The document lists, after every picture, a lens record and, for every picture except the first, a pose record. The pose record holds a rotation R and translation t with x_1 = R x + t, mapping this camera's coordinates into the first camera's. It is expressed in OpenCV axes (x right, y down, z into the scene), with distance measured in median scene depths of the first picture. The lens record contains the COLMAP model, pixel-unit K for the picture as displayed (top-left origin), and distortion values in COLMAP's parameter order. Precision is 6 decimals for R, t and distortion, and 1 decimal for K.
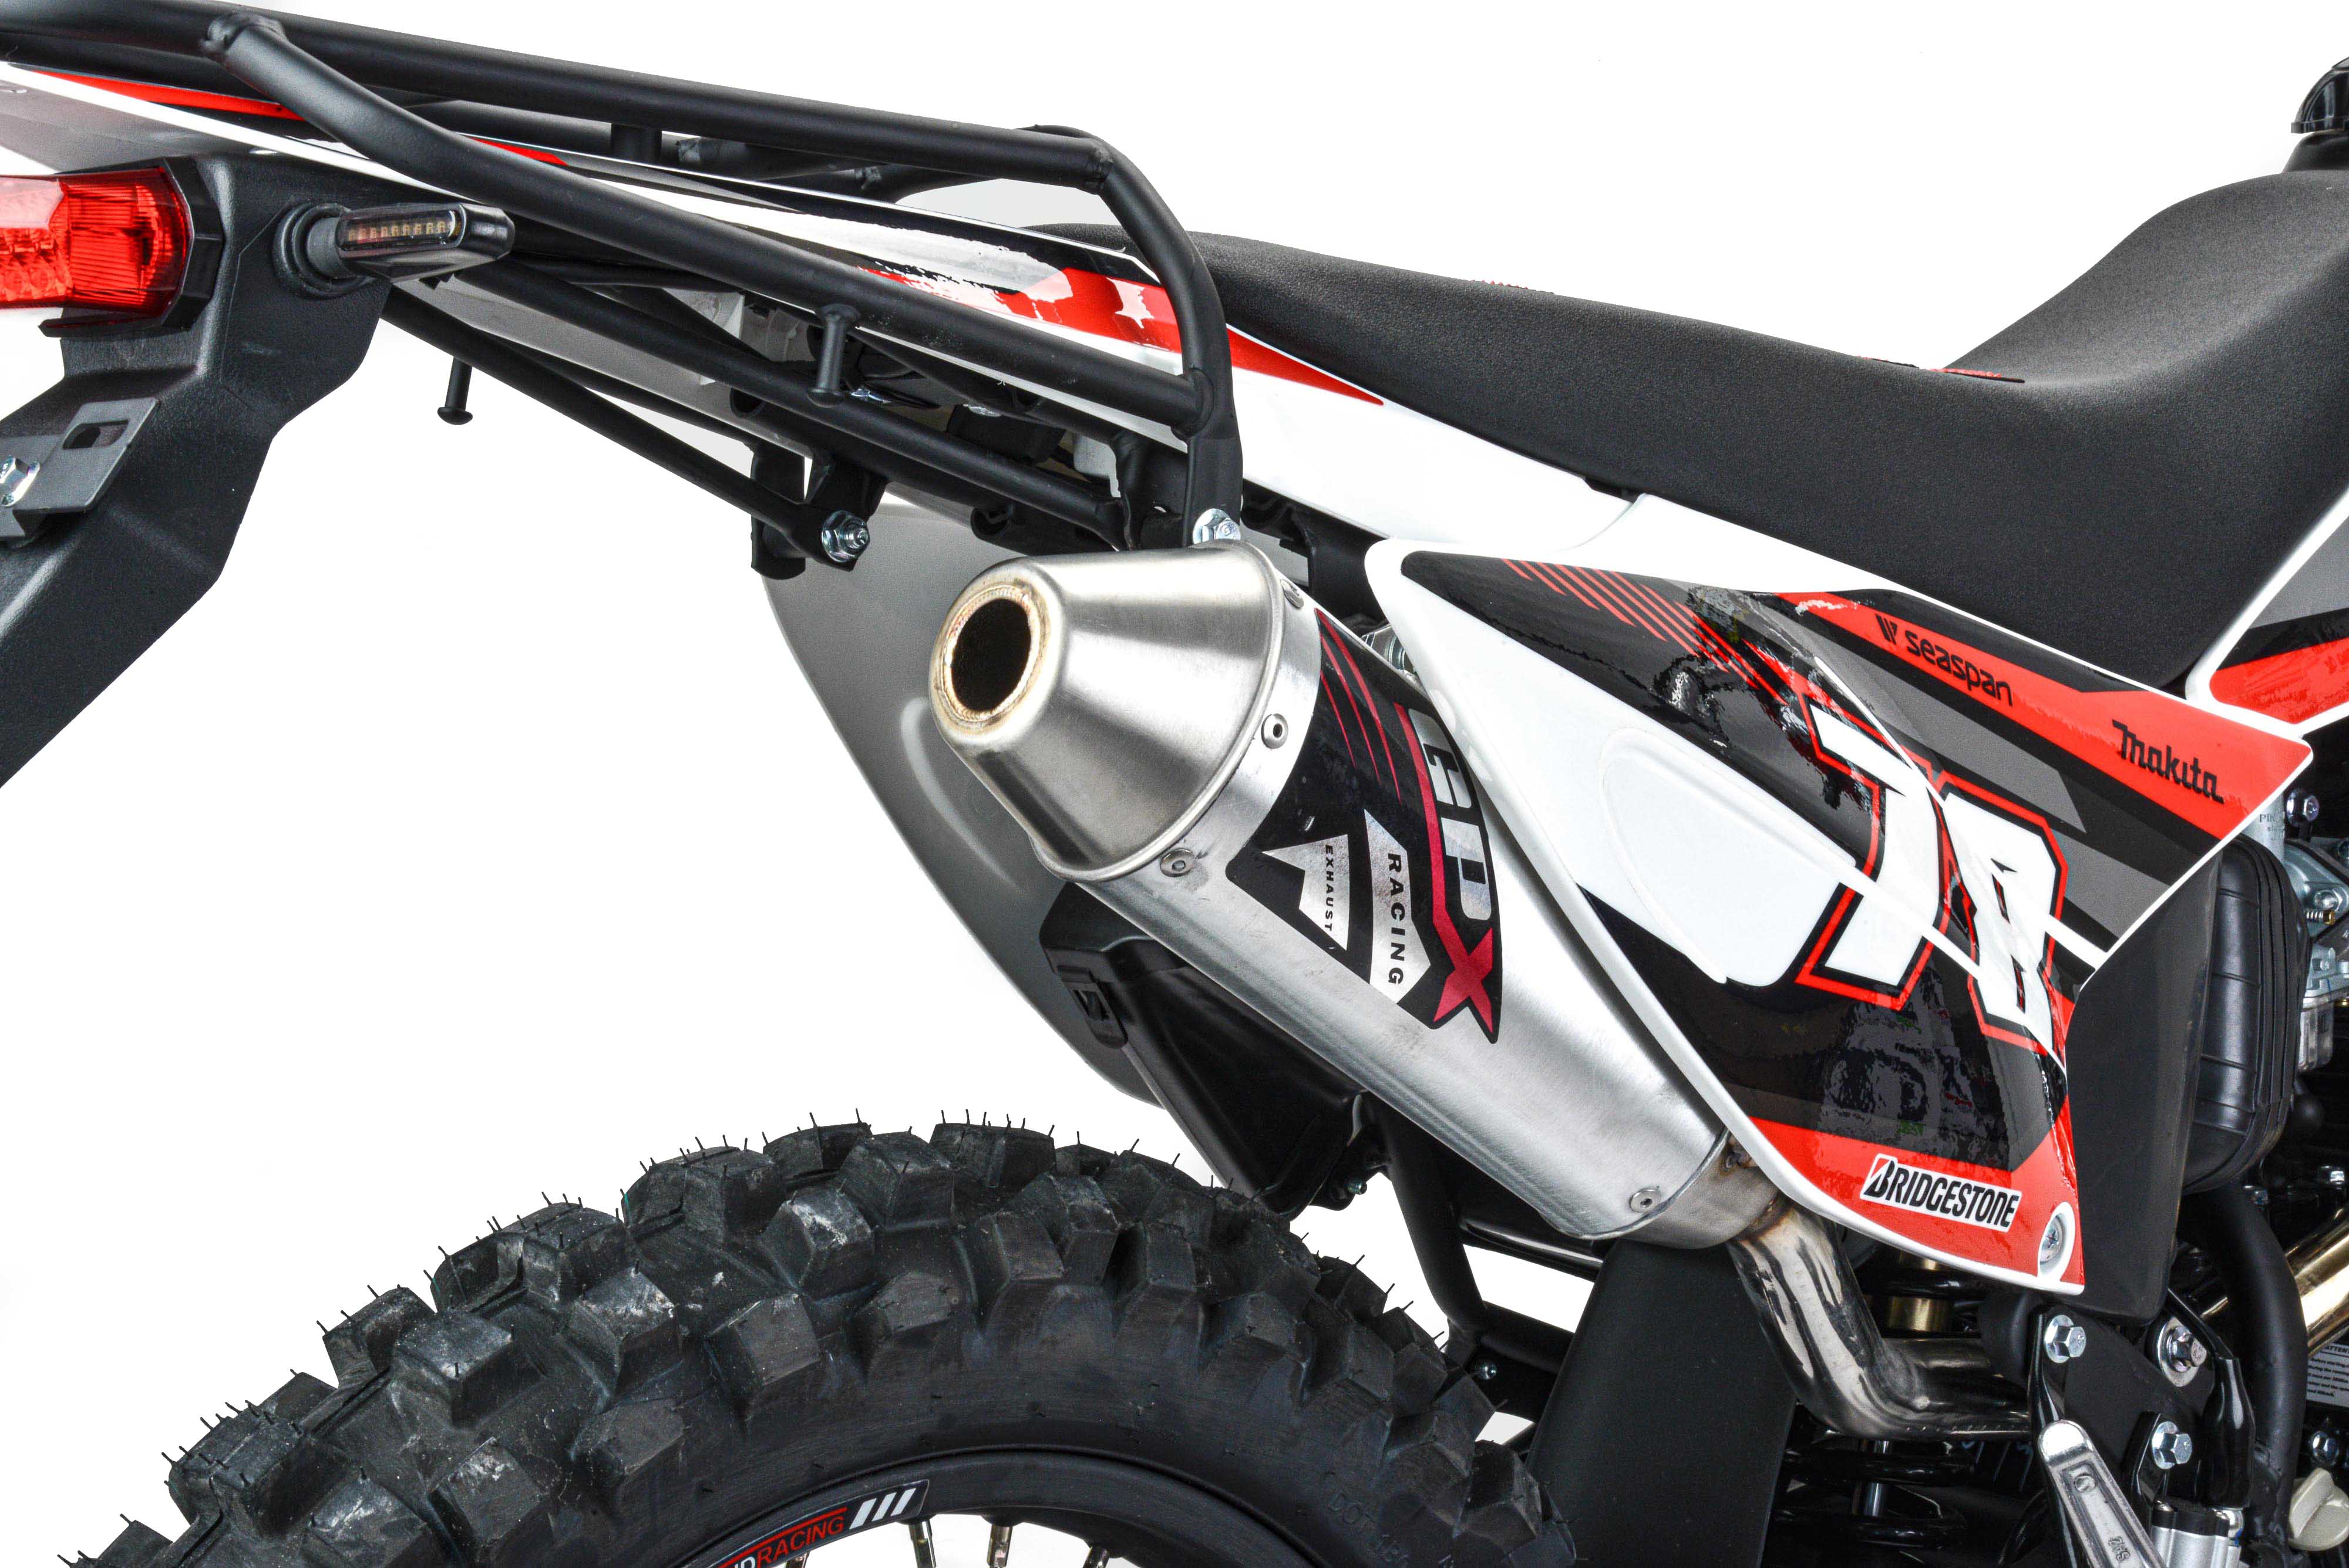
lens RADIAL K [[3874.9, 0, 1176.6], [0, 3874.9, 813.7], [0, 0, 1]] dist [0.273873, 0.095518]
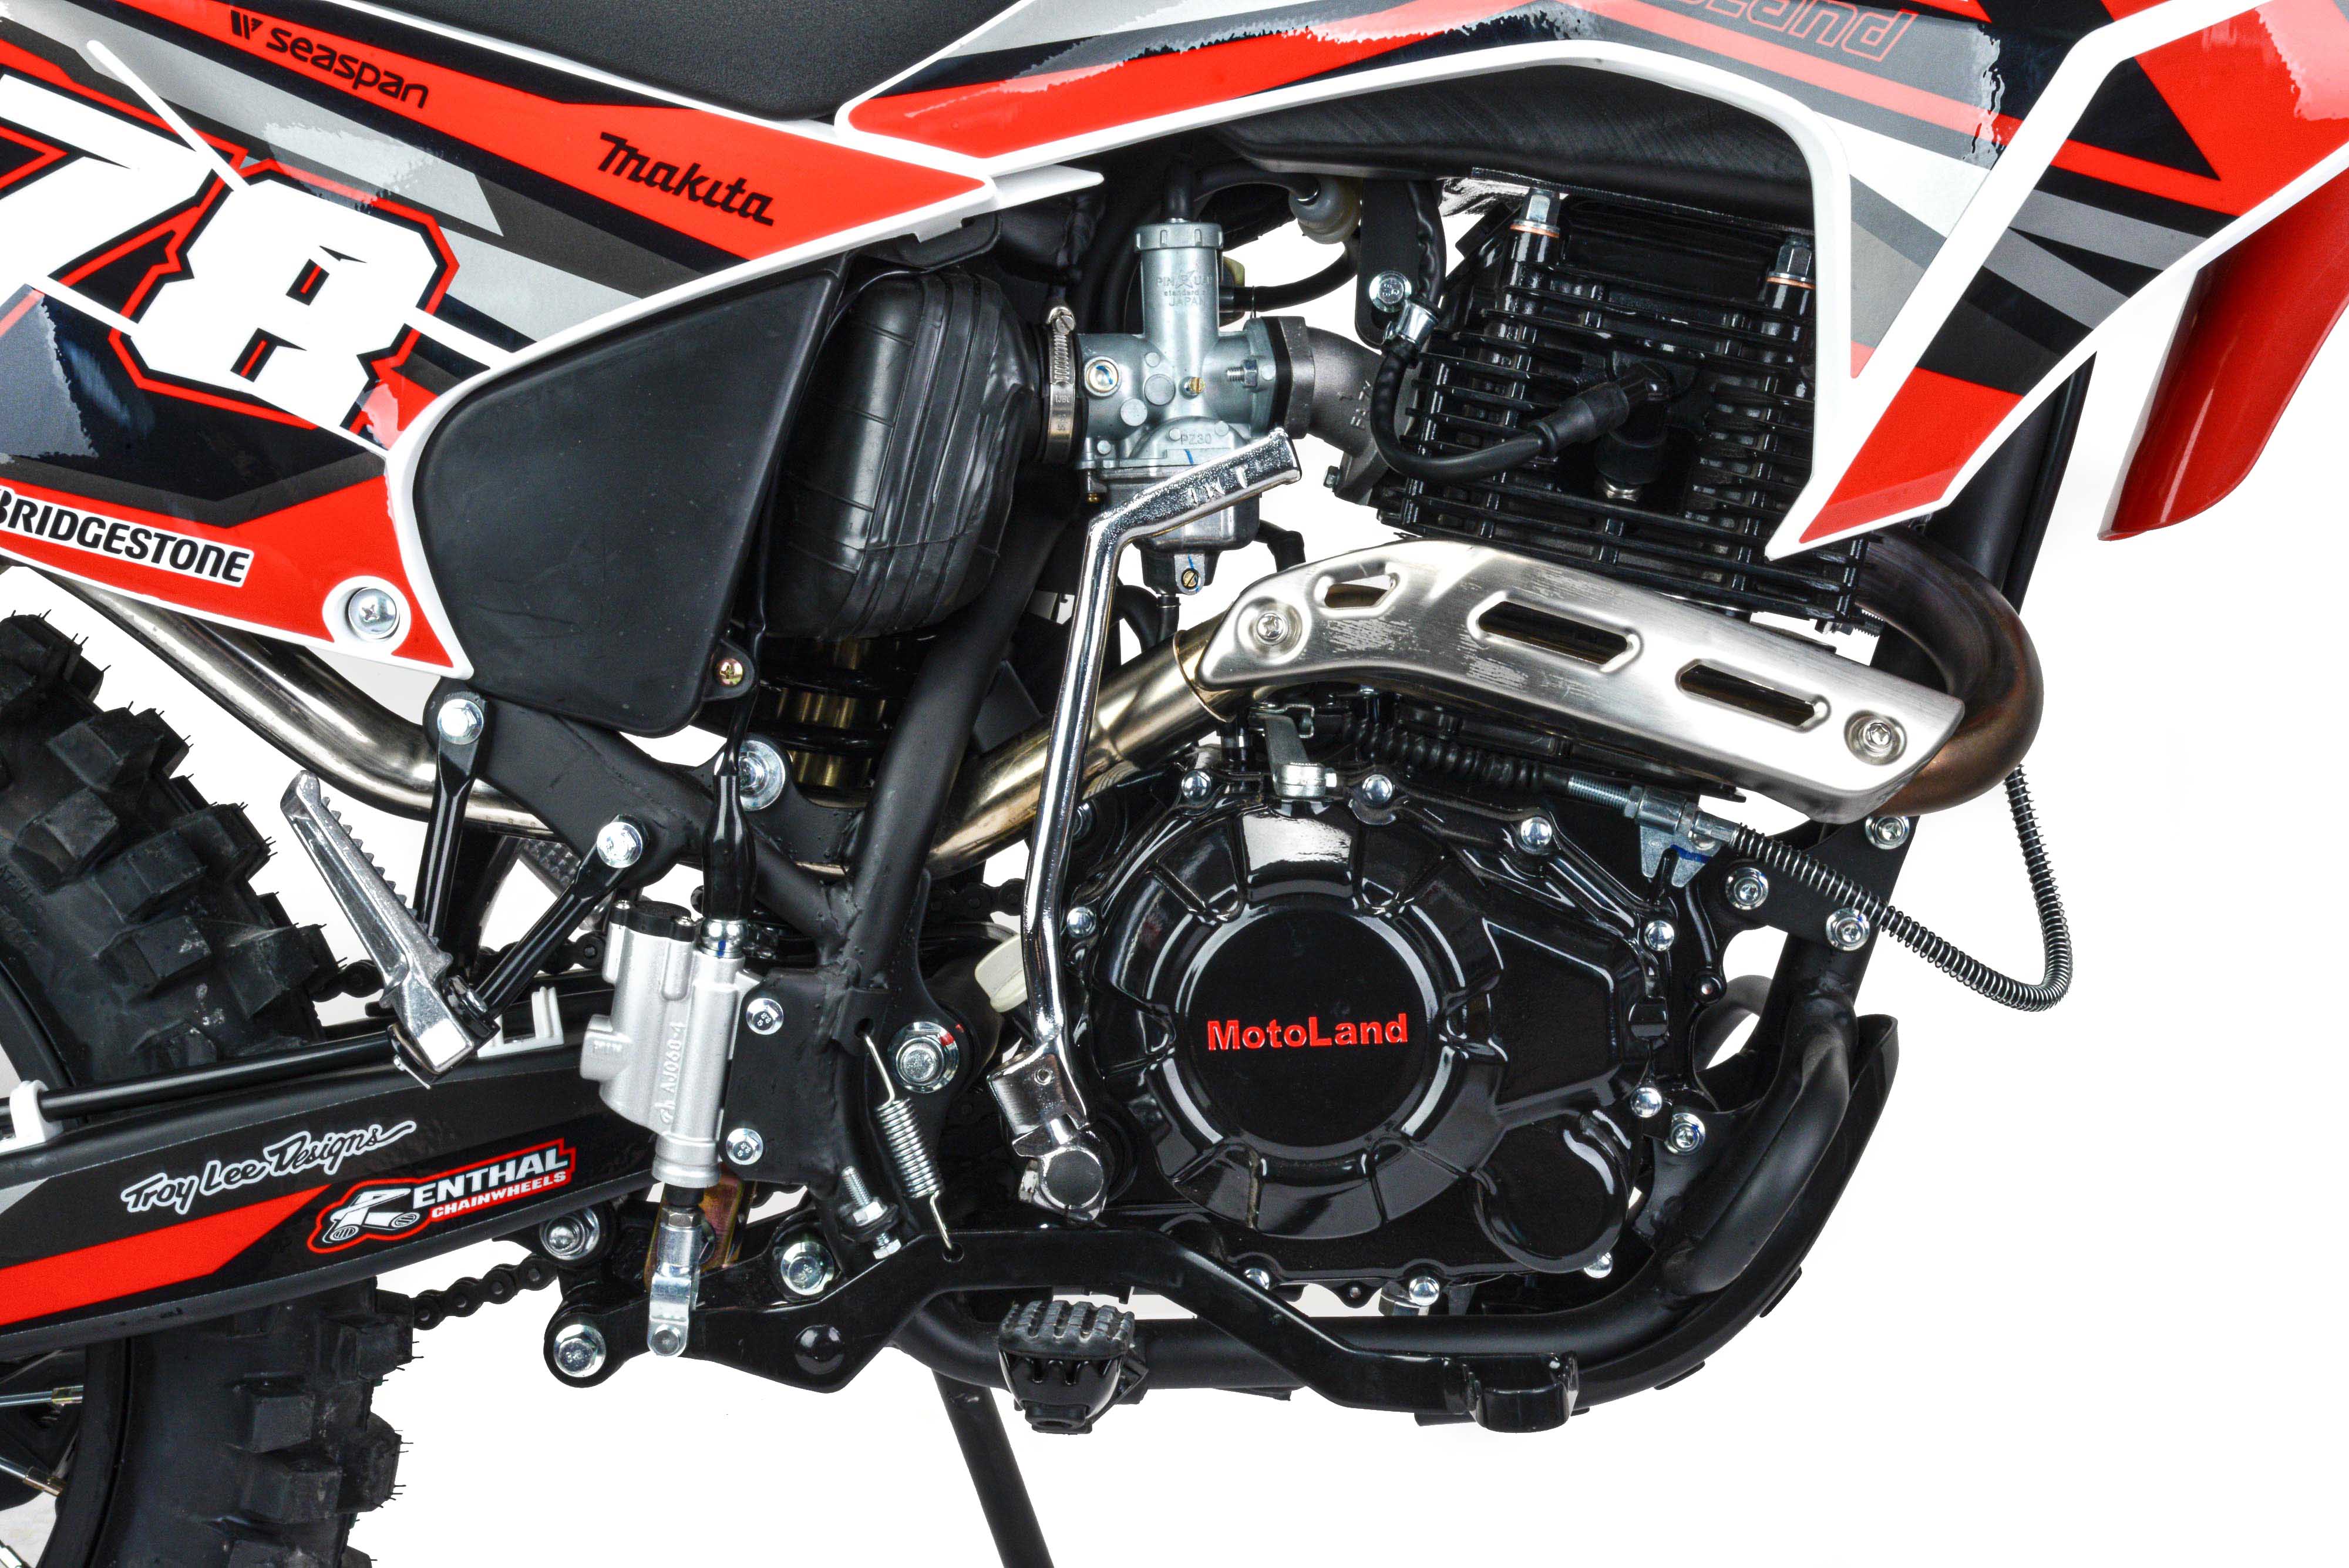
lens RADIAL K [[3874.9, 0, 1176.6], [0, 3874.9, 813.7], [0, 0, 1]] dist [0.273873, 0.095518]
pose [[0.712435, 0.065651, -0.698661, 1.163023], [-0.054451, 0.997784, 0.038235, 0.114436], [0.699623, 0.010803, 0.714431, 0.420893]]
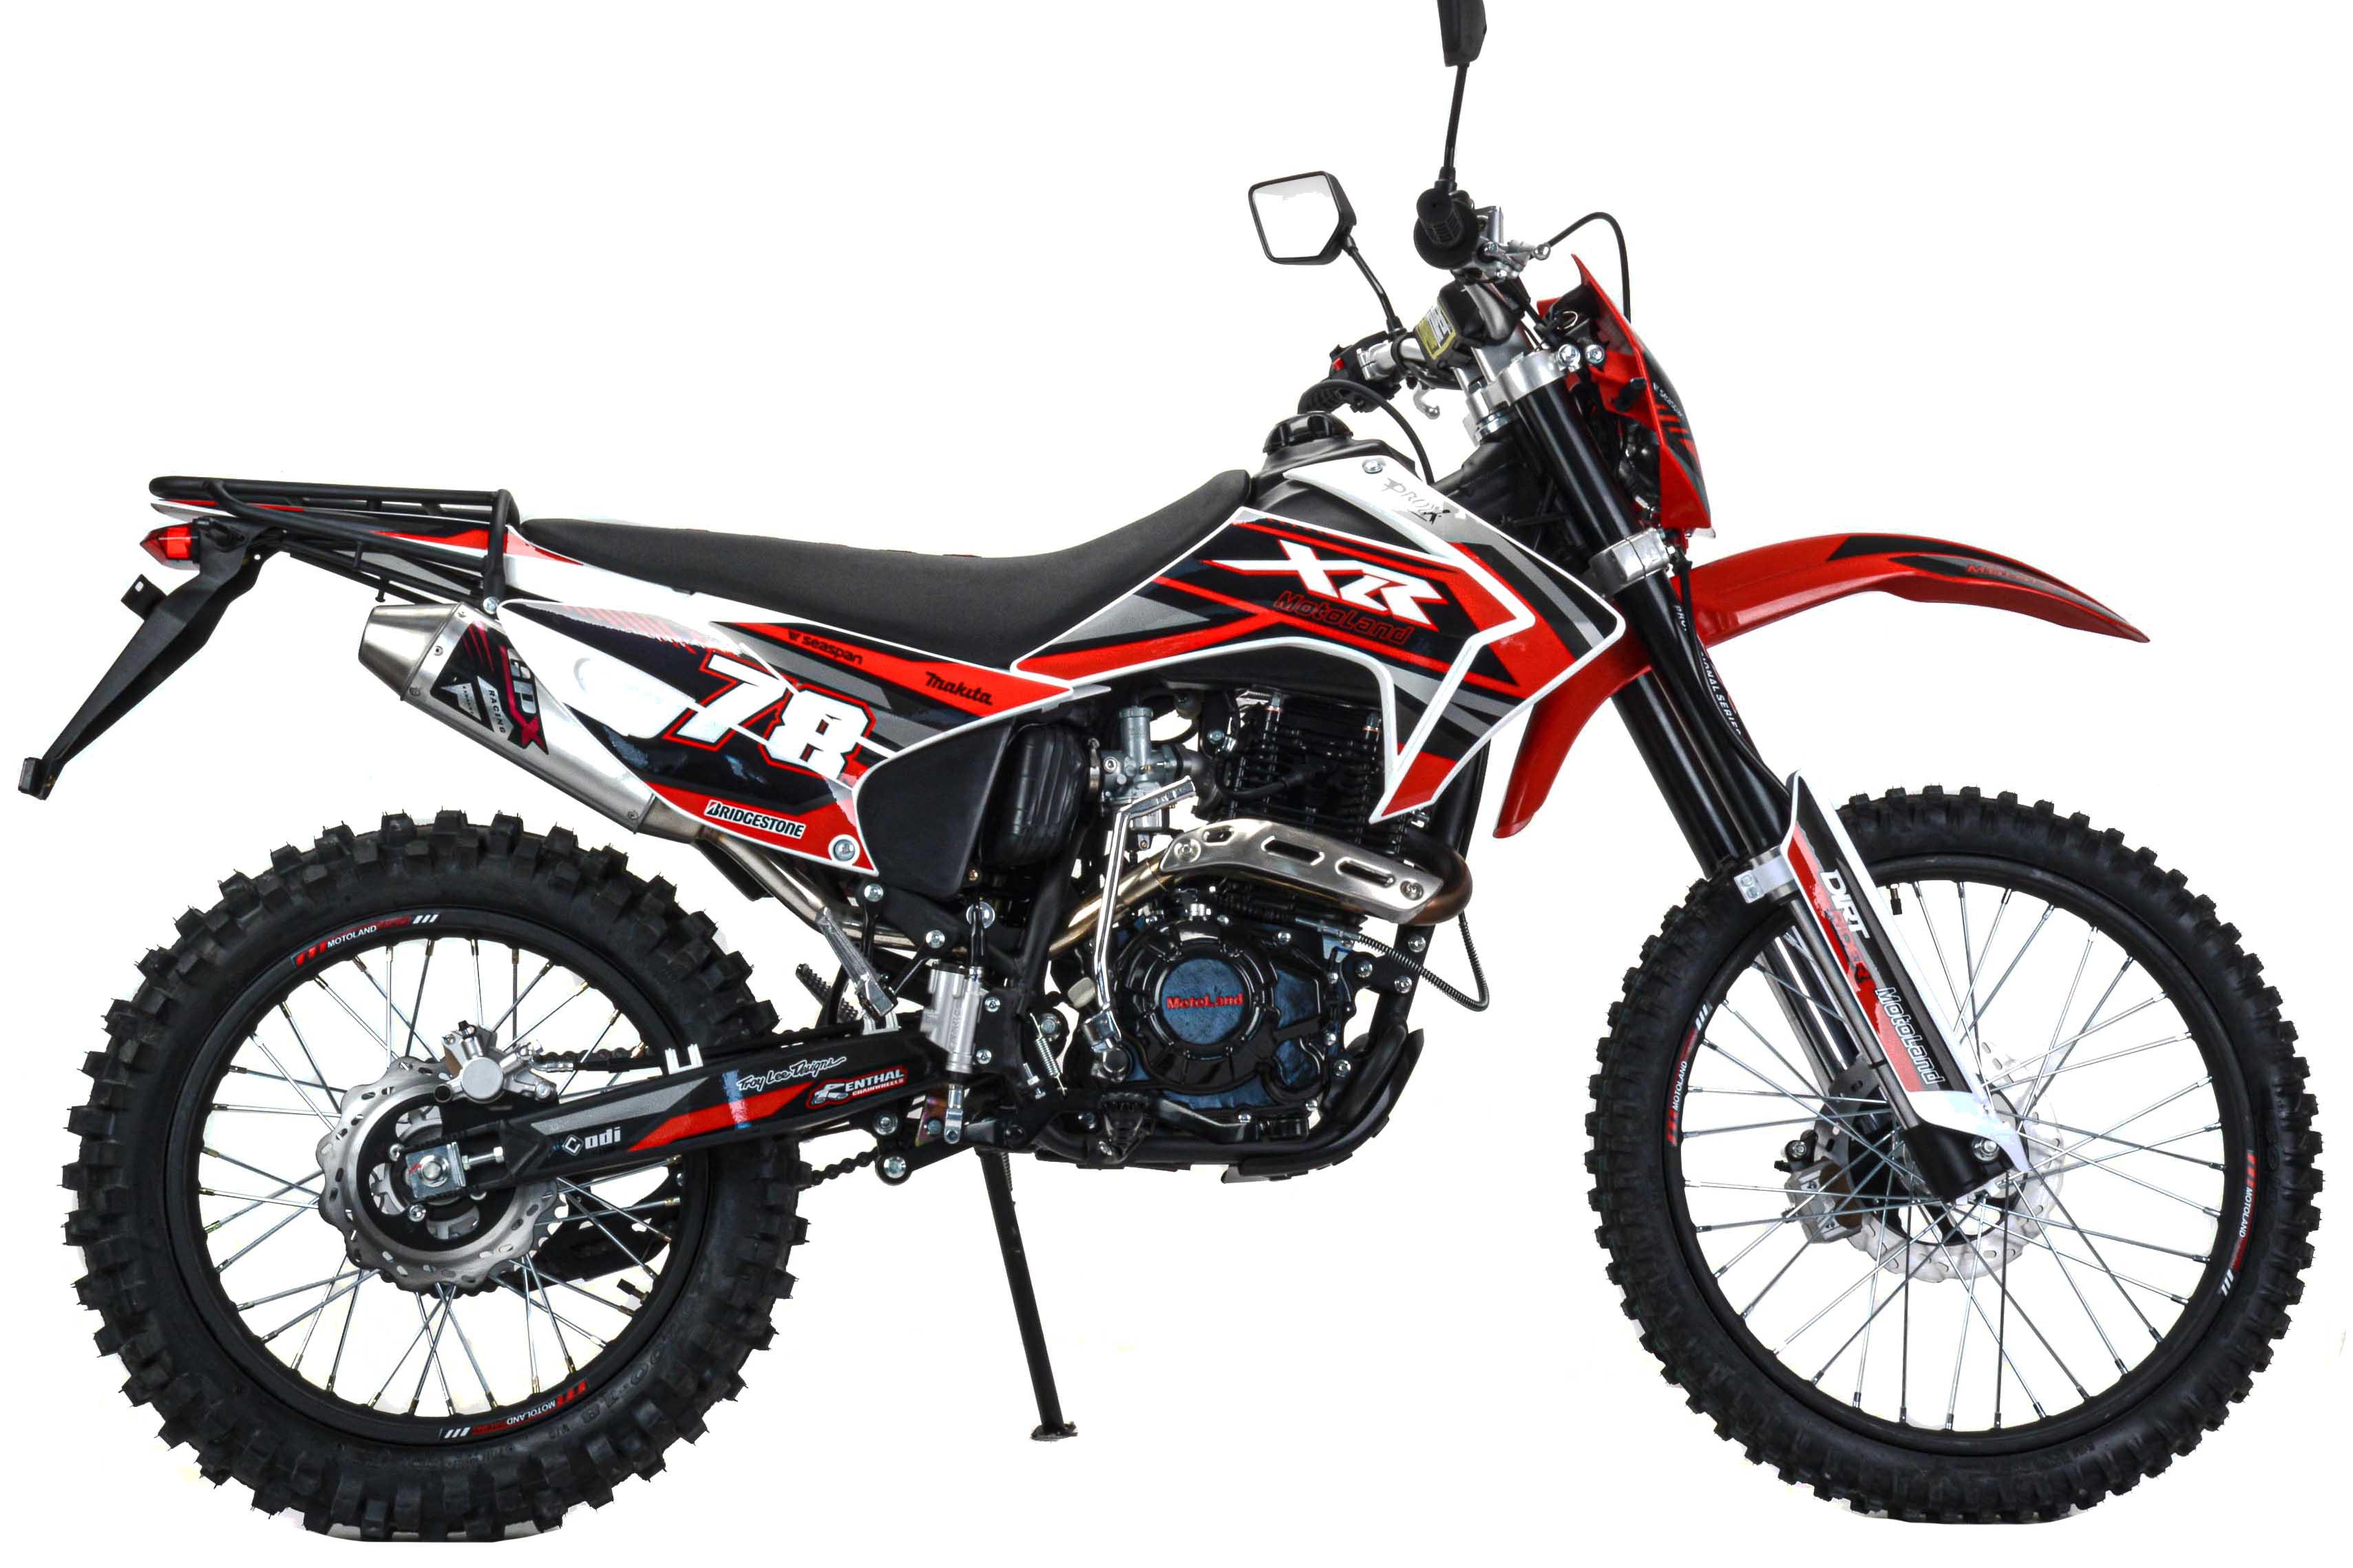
lens RADIAL K [[4786.5, 0, 1176.5], [0, 4786.5, 784.0], [0, 0, 1]] dist [0.133349, -0.043607]
pose [[0.796332, -0.072928, -0.600447, 2.544653], [-0.030997, 0.986480, -0.160924, 0.624489], [0.604064, 0.146761, 0.783305, -1.572181]]
